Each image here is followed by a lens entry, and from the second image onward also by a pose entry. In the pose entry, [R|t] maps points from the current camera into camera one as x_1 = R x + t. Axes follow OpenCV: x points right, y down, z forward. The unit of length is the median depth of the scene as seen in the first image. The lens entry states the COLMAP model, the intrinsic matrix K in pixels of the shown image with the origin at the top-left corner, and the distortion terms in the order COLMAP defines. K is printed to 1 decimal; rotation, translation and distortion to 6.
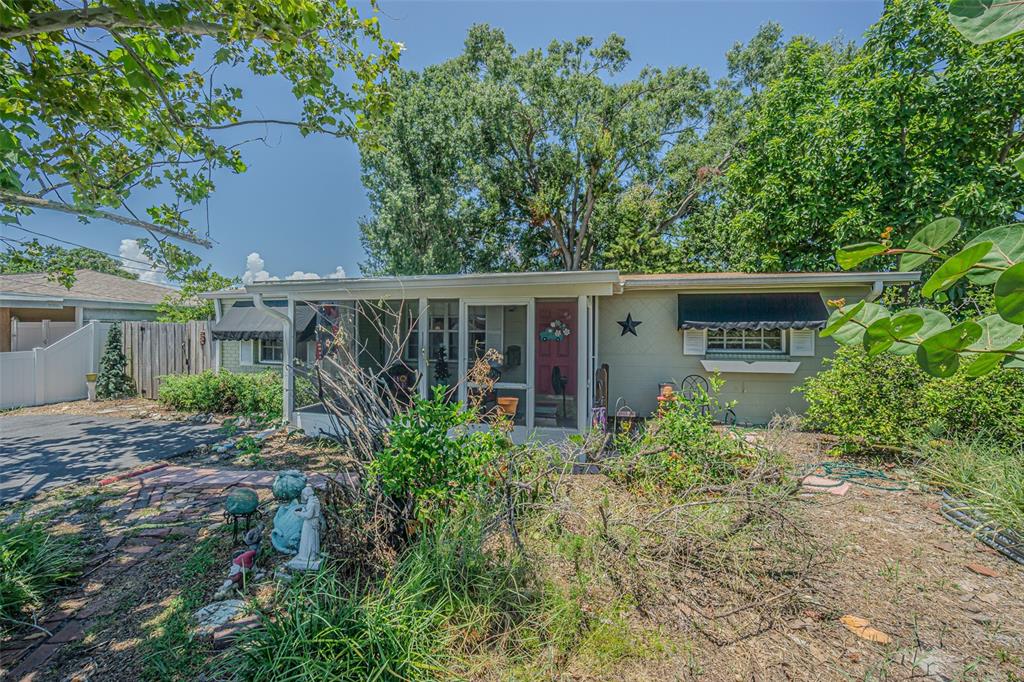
lens RADIAL K [[452.6, 0, 512.0], [0, 452.6, 341.0], [0, 0, 1]] dist [-0.069280, 0.025259]
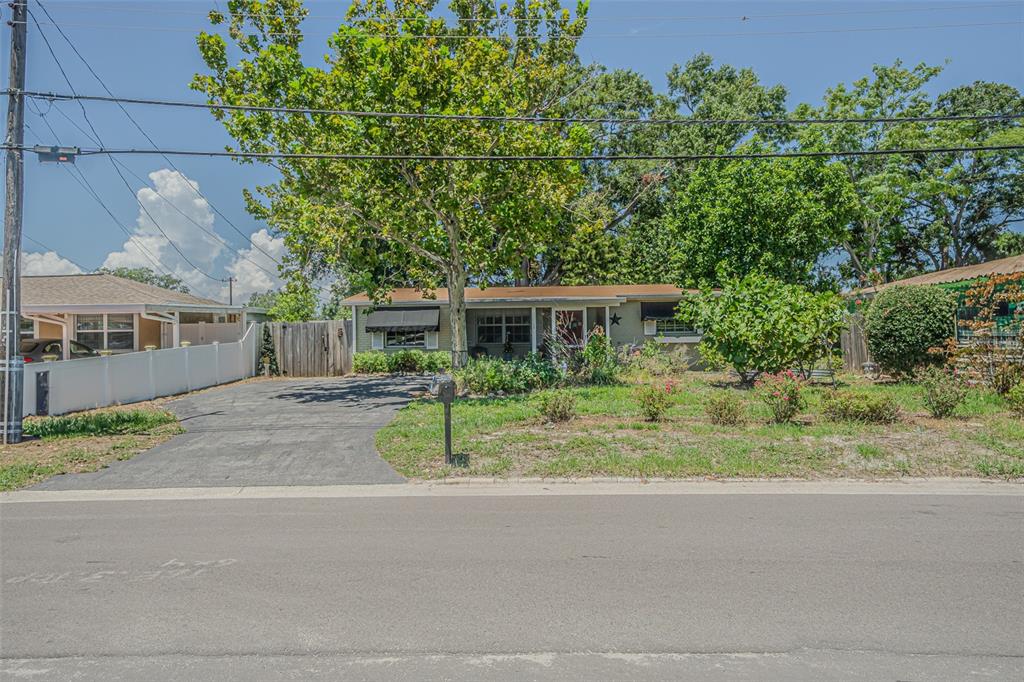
lens RADIAL K [[763.1, 0, 512.0], [0, 763.1, 341.0], [0, 0, 1]] dist [0.068596, -0.000038]
pose [[0.971556, -0.021126, 0.235865, -0.815618], [0.024971, 0.999599, -0.013329, 0.077071], [-0.235489, 0.018840, 0.971694, -1.766574]]
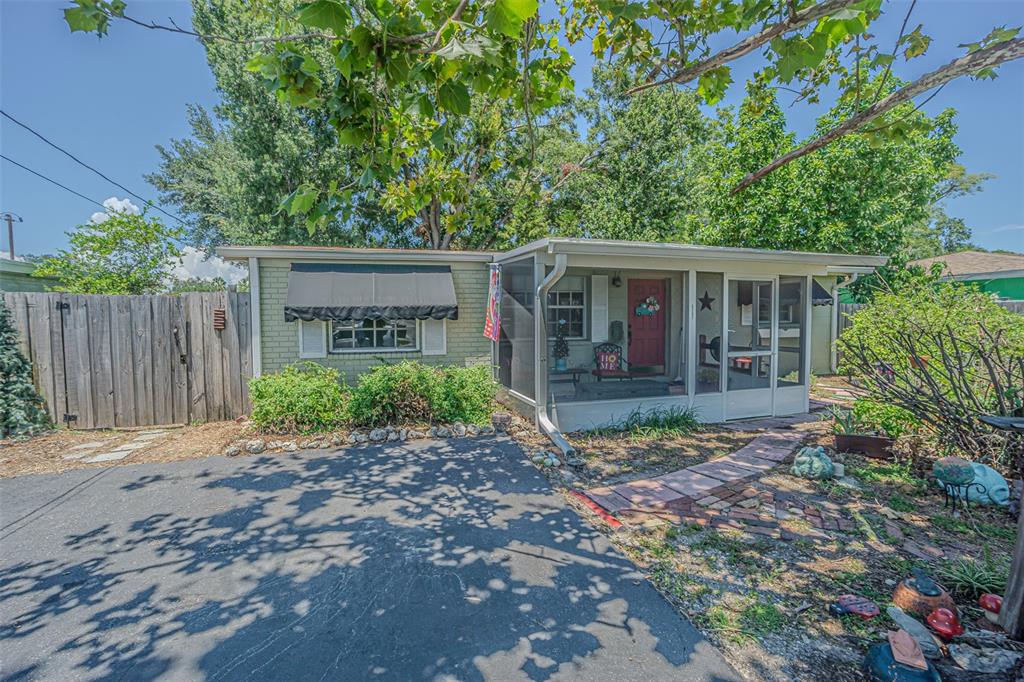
lens RADIAL K [[452.6, 0, 512.0], [0, 452.6, 341.0], [0, 0, 1]] dist [-0.069280, 0.025259]
pose [[0.849133, -0.041918, 0.526513, -0.741962], [0.021804, 0.998778, 0.044354, 0.005238], [-0.527729, -0.026183, 0.849009, 0.266946]]
